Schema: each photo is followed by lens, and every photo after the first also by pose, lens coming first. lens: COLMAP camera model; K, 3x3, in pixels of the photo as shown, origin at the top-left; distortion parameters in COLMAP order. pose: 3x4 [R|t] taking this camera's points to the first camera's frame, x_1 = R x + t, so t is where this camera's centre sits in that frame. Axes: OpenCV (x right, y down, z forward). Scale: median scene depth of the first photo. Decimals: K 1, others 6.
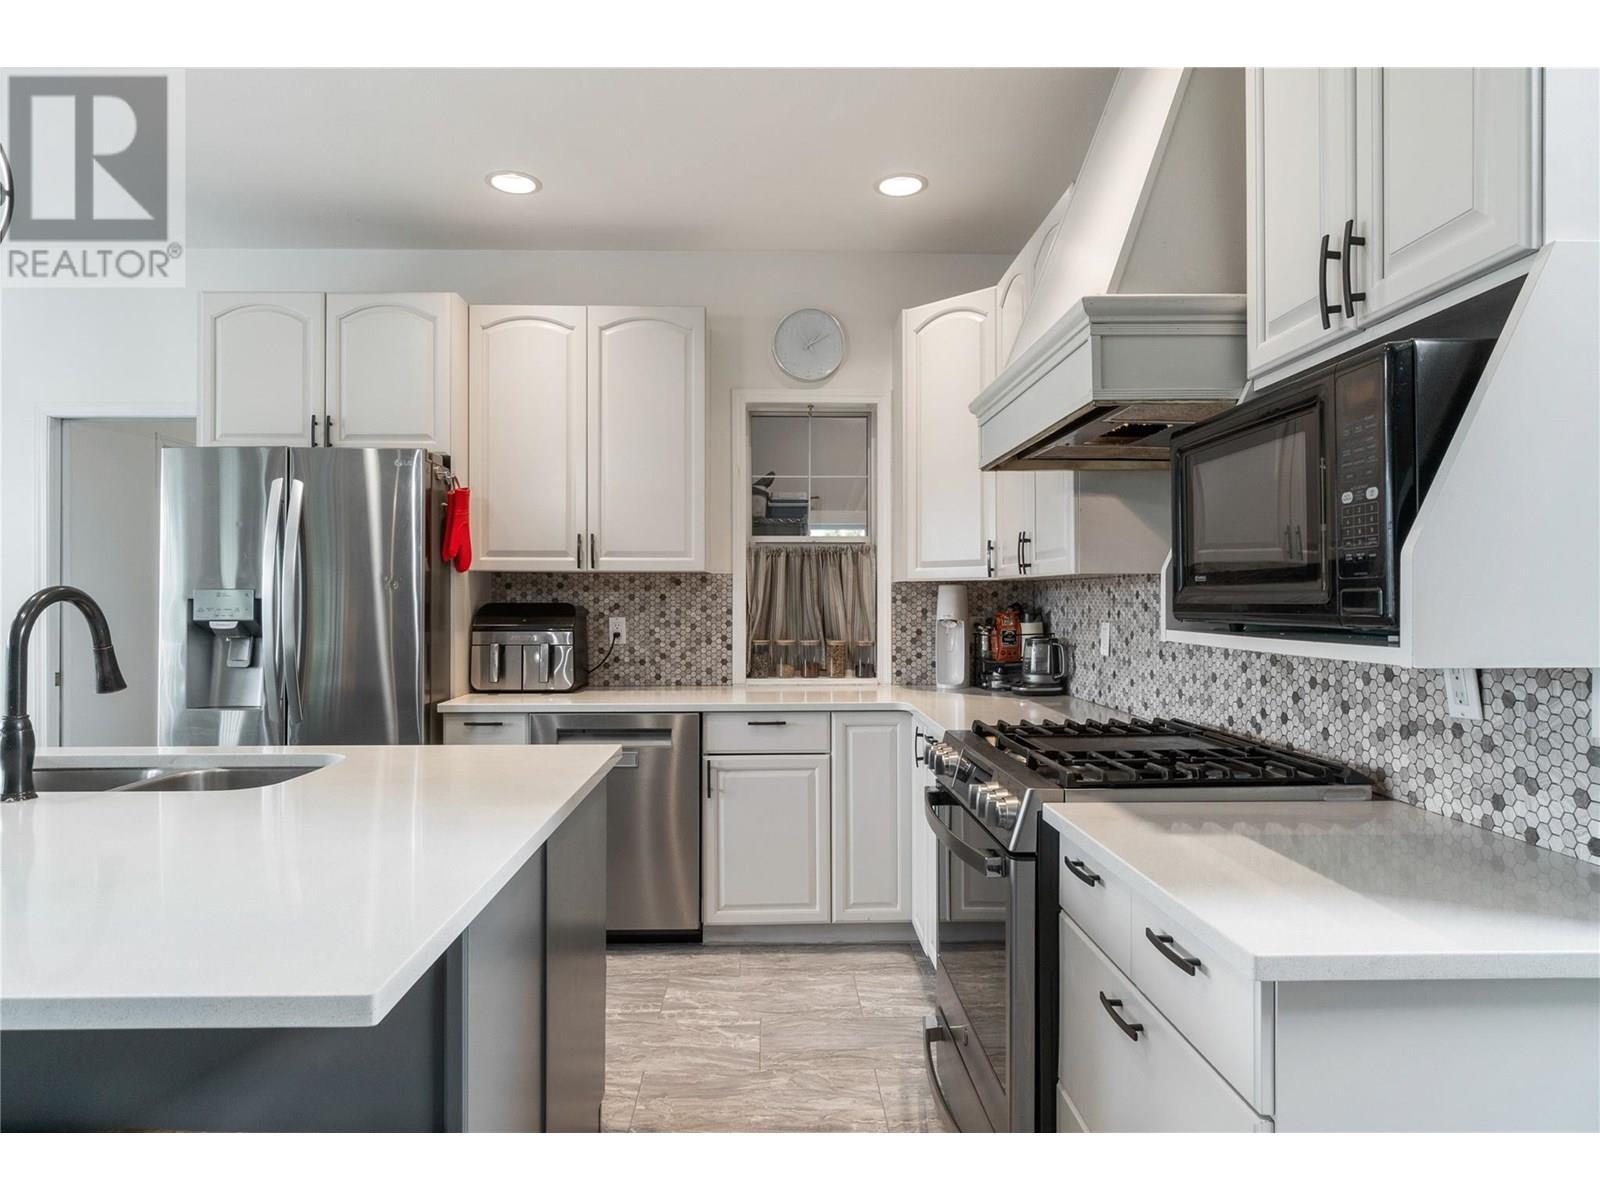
lens RADIAL K [[935.6, 0, 792.2], [0, 935.6, 599.2], [0, 0, 1]] dist [-0.007548, 0.003921]
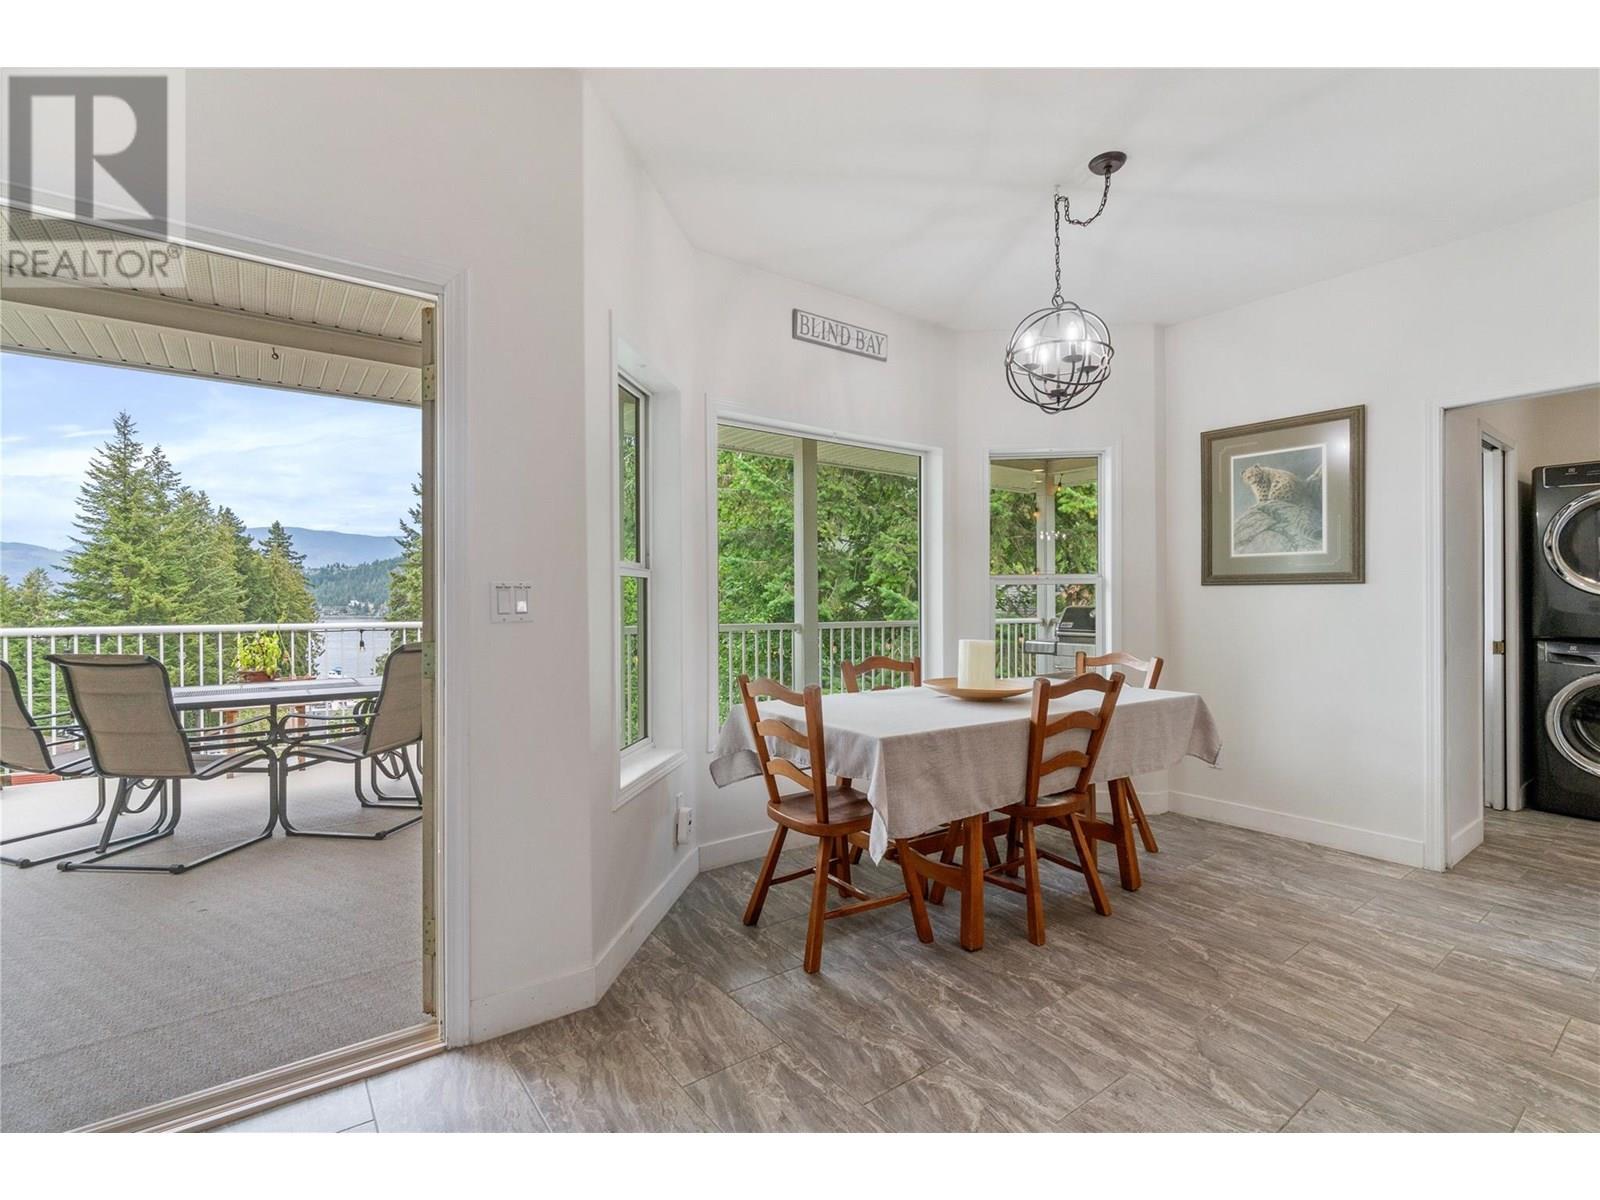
lens RADIAL K [[722.9, 0, 788.3], [0, 722.9, 608.2], [0, 0, 1]] dist [-0.000363, 0.000828]
pose [[0.576849, 0.003999, -0.816841, -0.655502], [0.003928, 0.999963, 0.007669, 0.021726], [0.816841, -0.007632, 0.576812, -0.079085]]
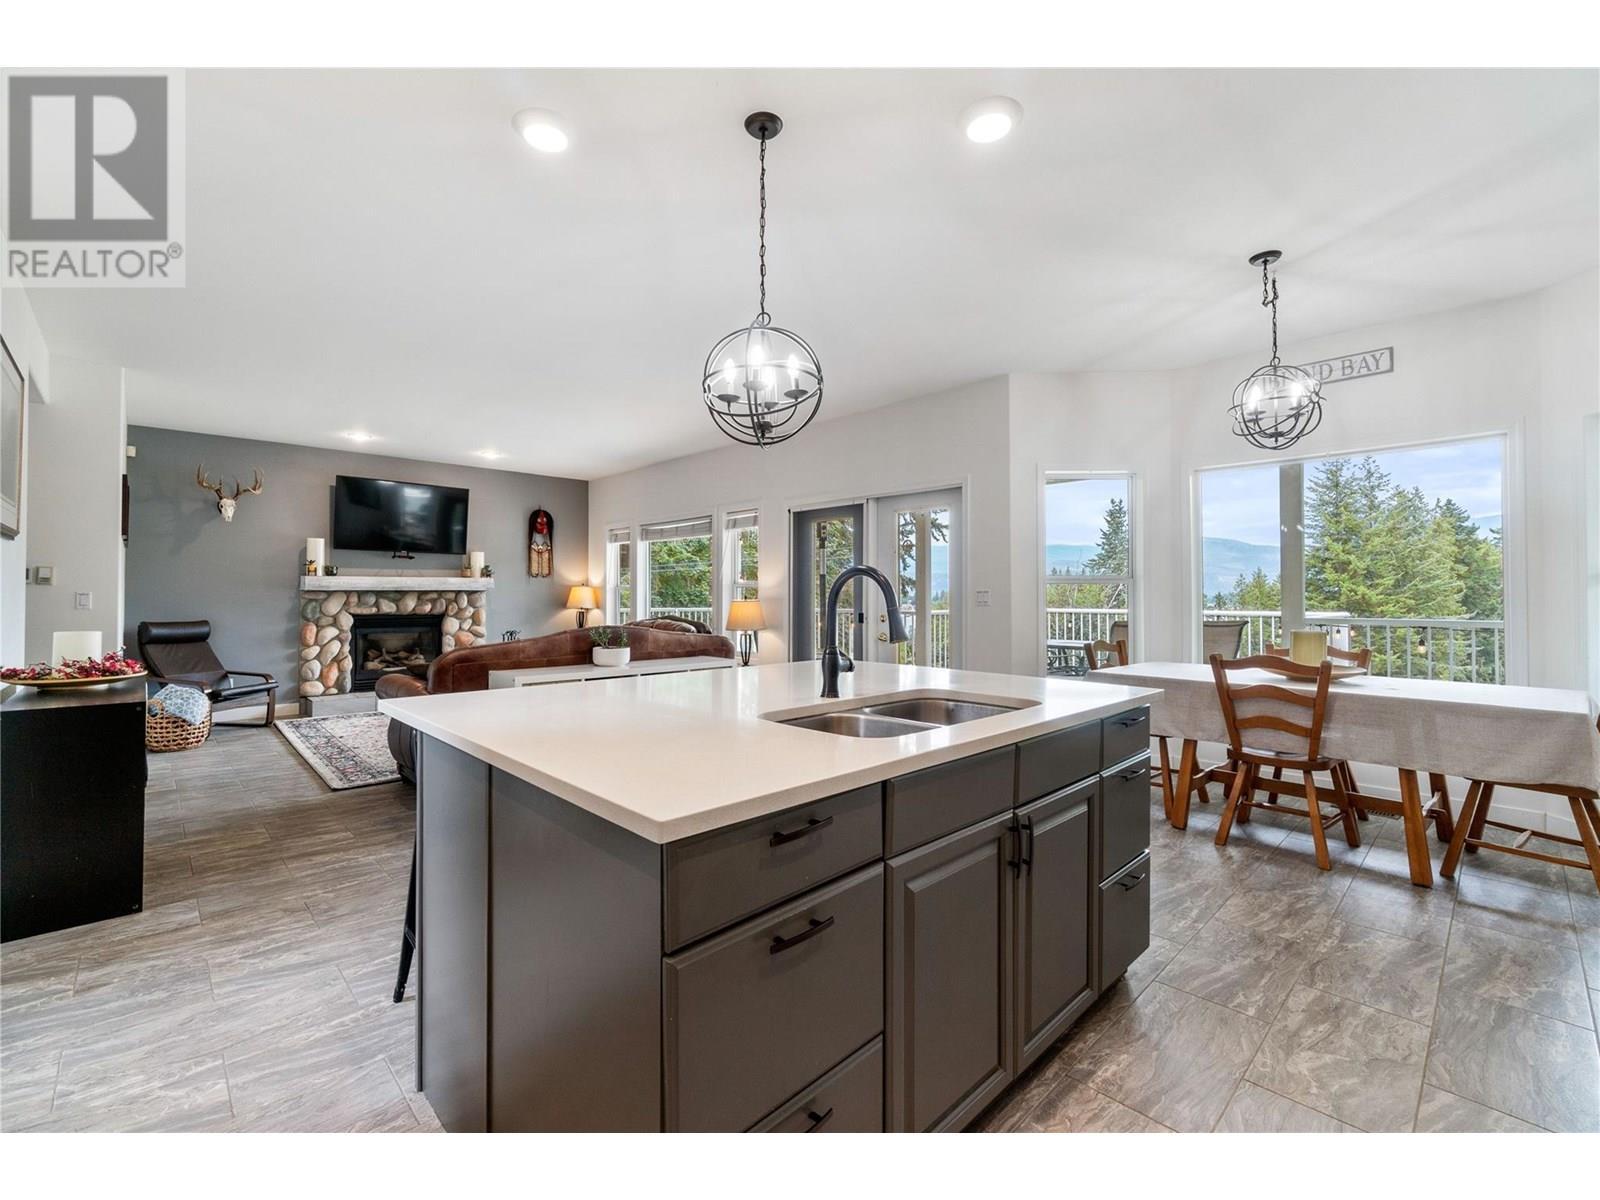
lens RADIAL K [[680.1, 0, 788.8], [0, 680.1, 588.1], [0, 0, 1]] dist [-0.008305, 0.000375]
pose [[-0.738643, -0.009371, -0.674032, 0.021715], [-0.001356, 0.999922, -0.012416, 0.017963], [0.674095, -0.008257, -0.738598, 0.897978]]
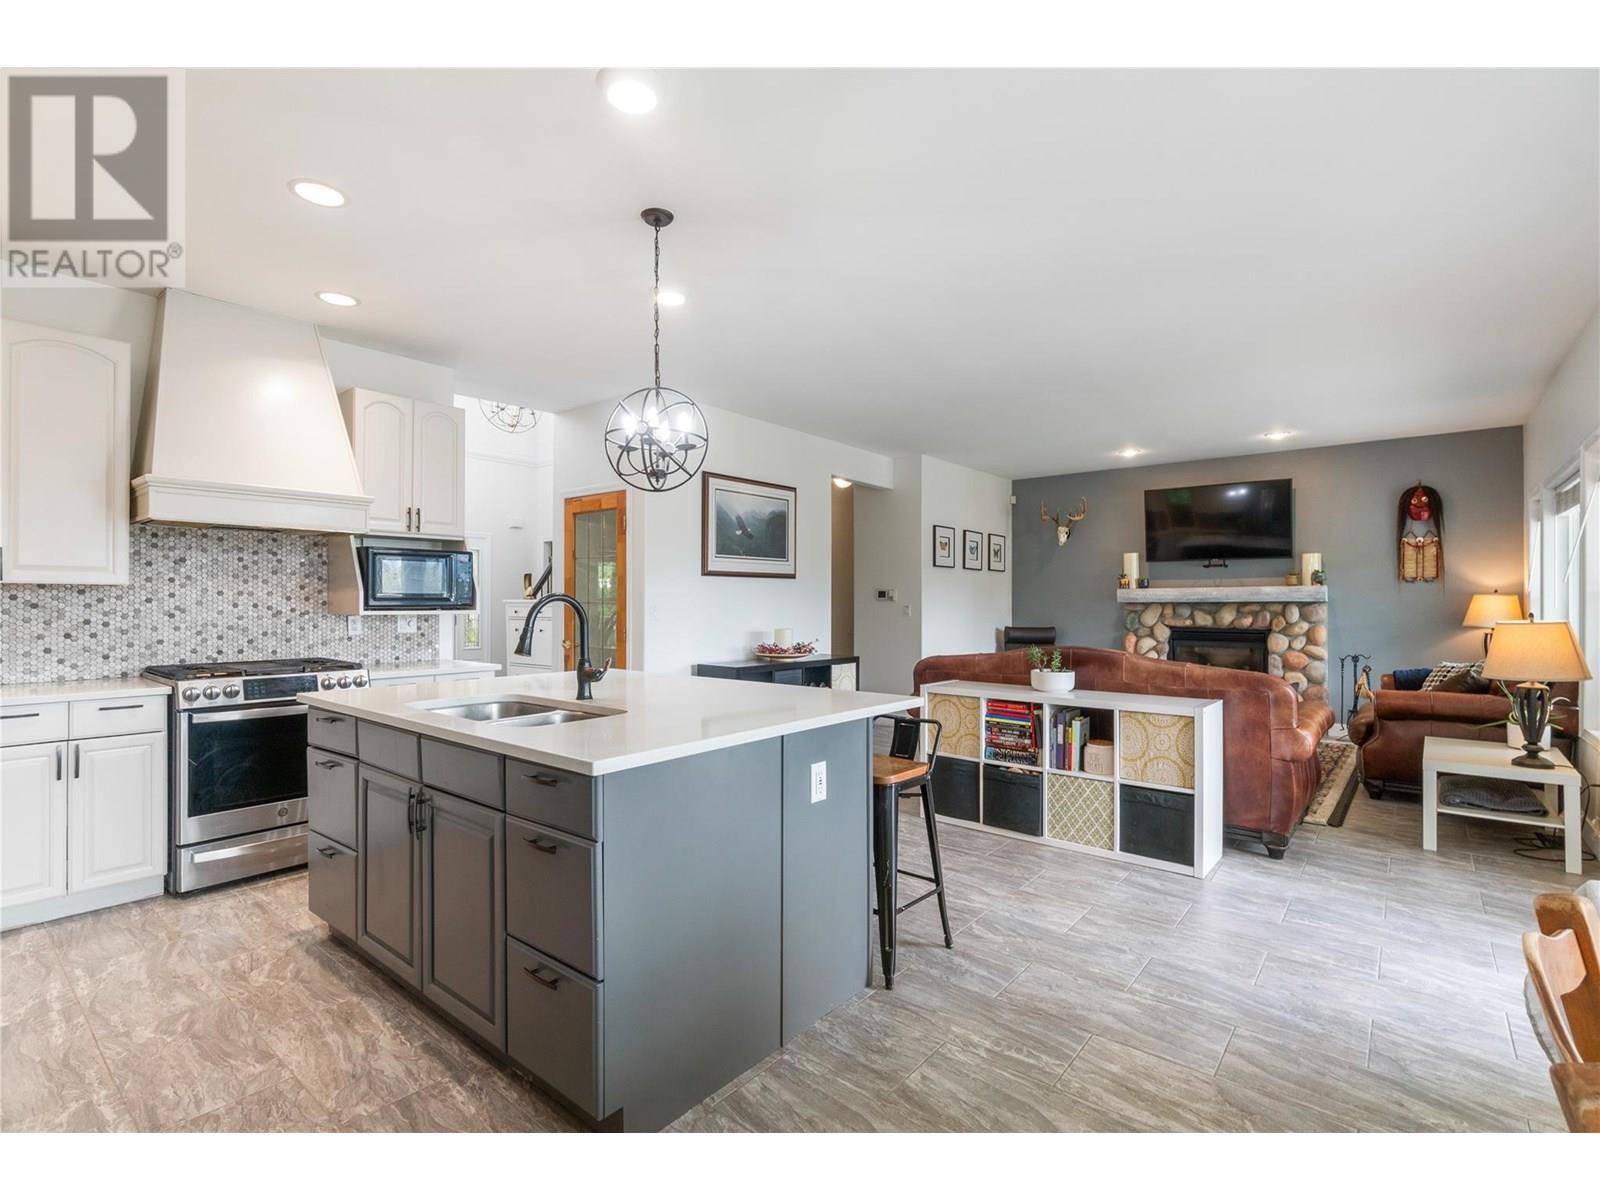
lens RADIAL K [[747.9, 0, 797.8], [0, 747.9, 601.5], [0, 0, 1]] dist [-0.009081, 0.002095]
pose [[-0.761989, -0.000120, 0.647590, -1.090217], [-0.001134, 0.999999, -0.001150, 0.001706], [-0.647589, -0.001611, -0.761988, 0.945729]]
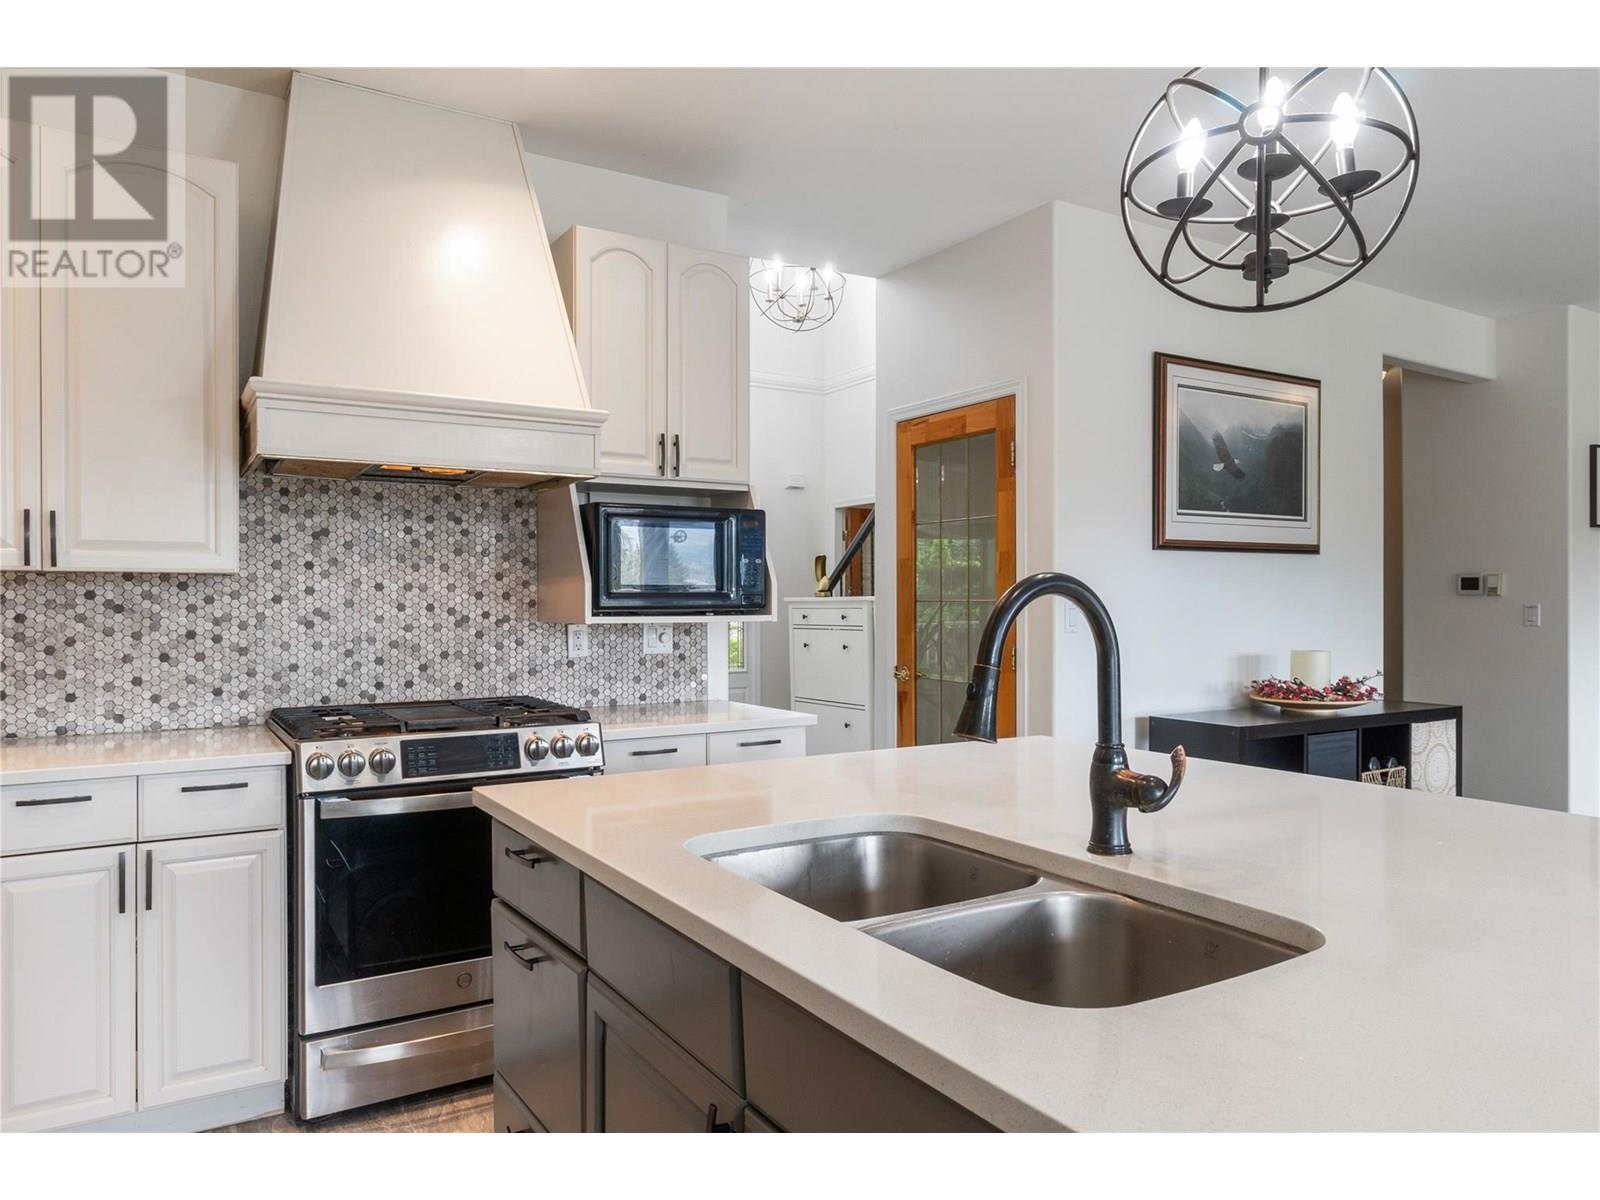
lens RADIAL K [[1077.4, 0, 804.0], [0, 1077.4, 606.5], [0, 0, 1]] dist [0.003488, -0.003658]
pose [[-0.510775, -0.002419, 0.859711, -0.724964], [0.002466, 0.999988, 0.004279, 0.003298], [-0.859711, 0.004306, -0.510763, 0.819273]]
